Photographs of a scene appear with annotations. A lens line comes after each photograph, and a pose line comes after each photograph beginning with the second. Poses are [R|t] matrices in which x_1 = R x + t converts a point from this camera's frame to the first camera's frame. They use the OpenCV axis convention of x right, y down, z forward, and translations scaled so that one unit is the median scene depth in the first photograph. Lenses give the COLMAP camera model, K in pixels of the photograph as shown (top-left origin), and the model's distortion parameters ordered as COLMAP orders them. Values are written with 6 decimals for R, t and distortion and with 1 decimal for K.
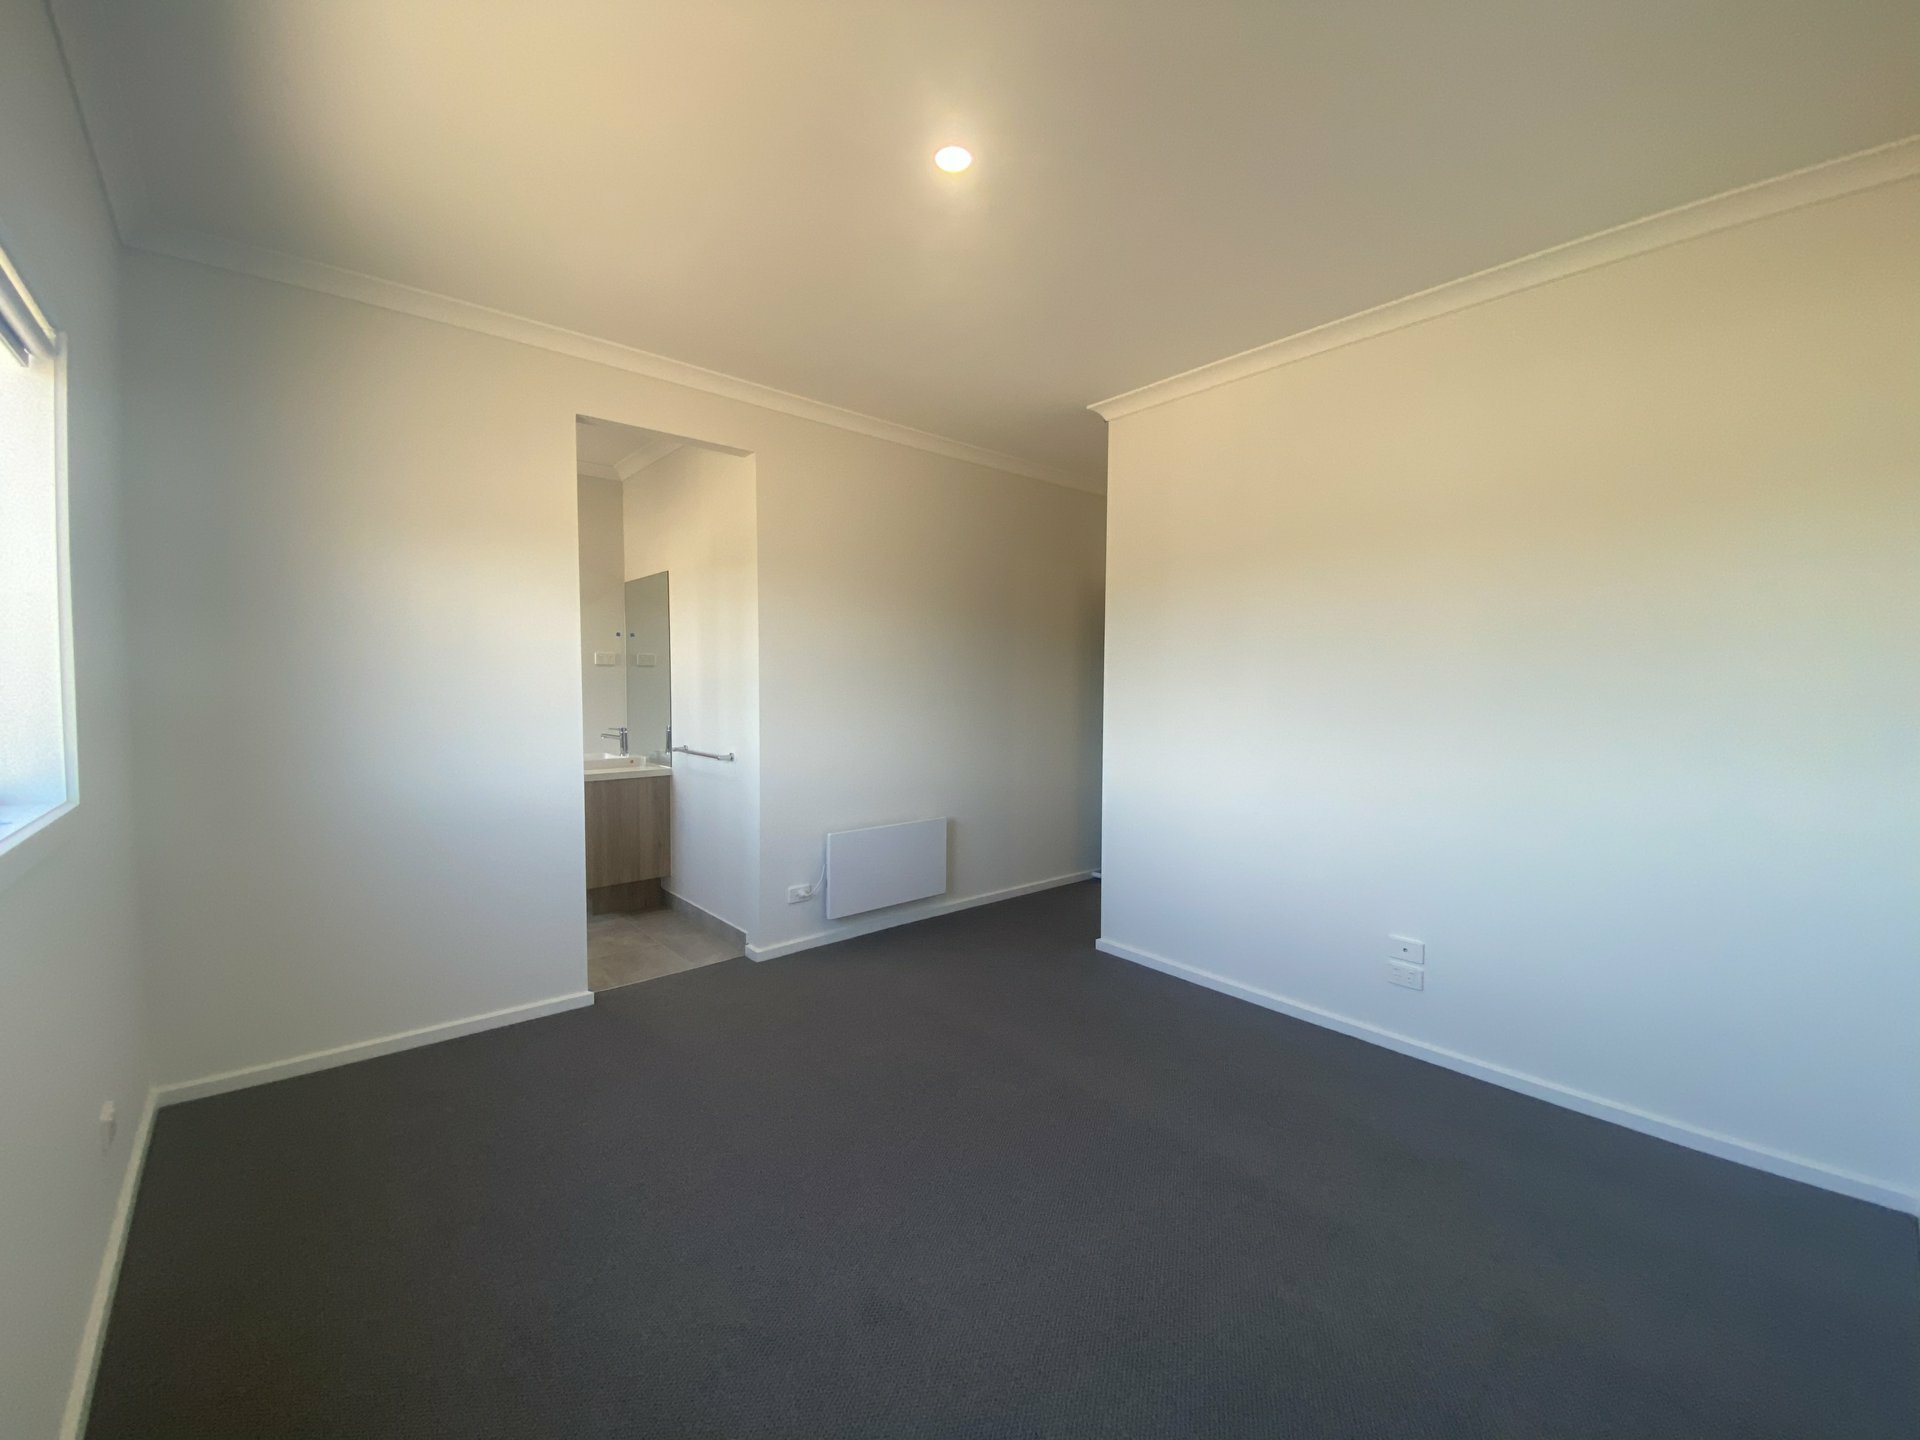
lens RADIAL K [[770.1, 0, 958.5], [0, 770.1, 722.2], [0, 0, 1]] dist [0.020084, -0.021167]
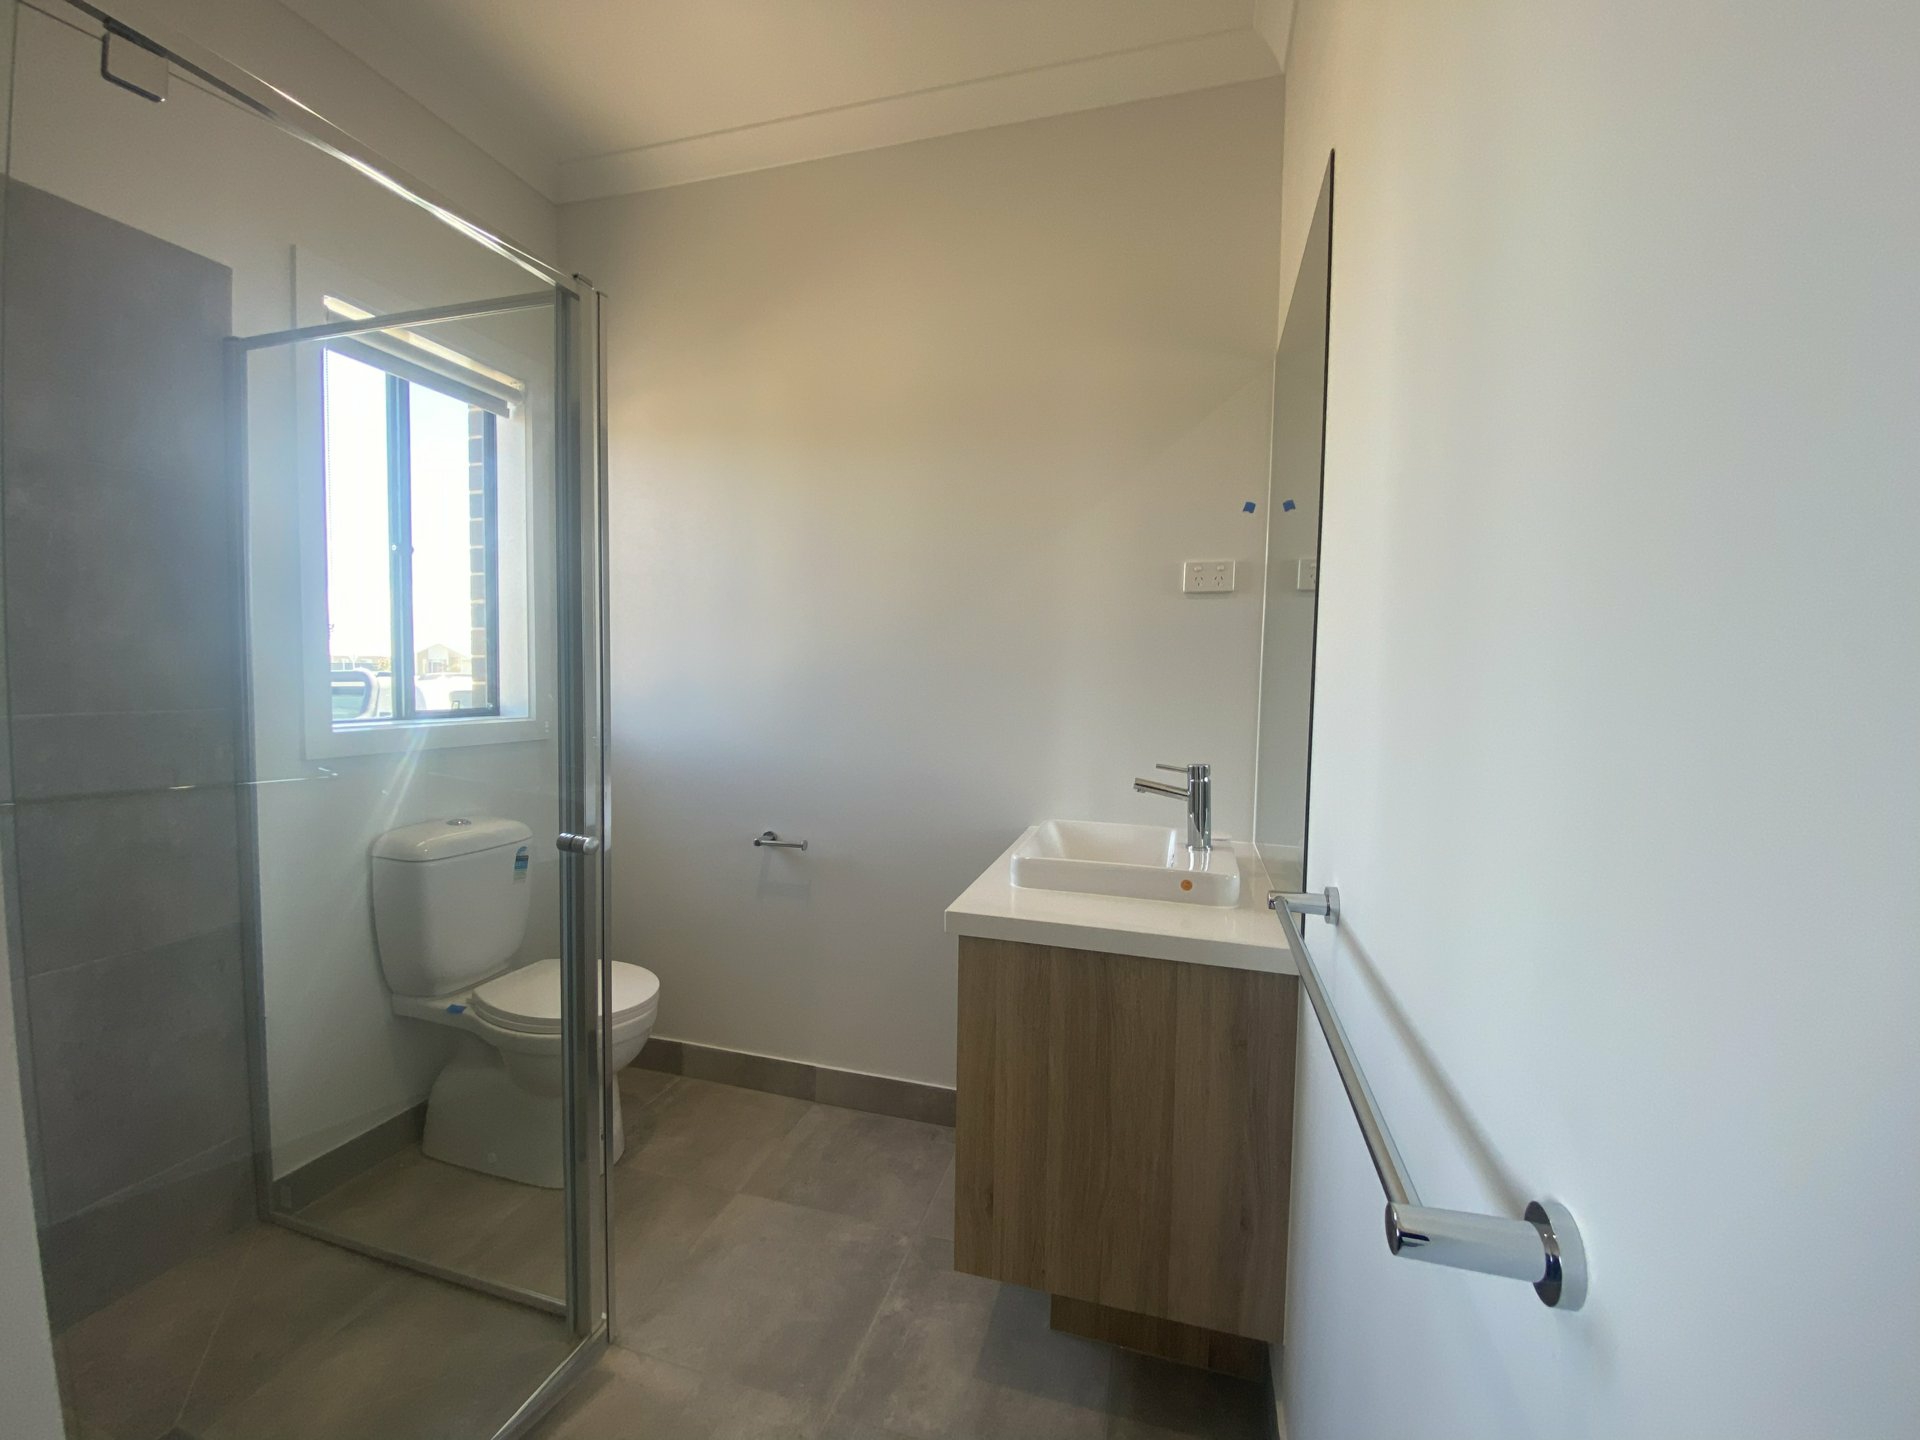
lens RADIAL K [[770.1, 0, 958.5], [0, 770.1, 722.2], [0, 0, 1]] dist [0.020084, -0.021167]
pose [[0.526758, 0.050200, -0.848531, -0.213184], [-0.055689, 0.998148, 0.024480, -0.014514], [0.848189, 0.034359, 0.528578, 0.747759]]
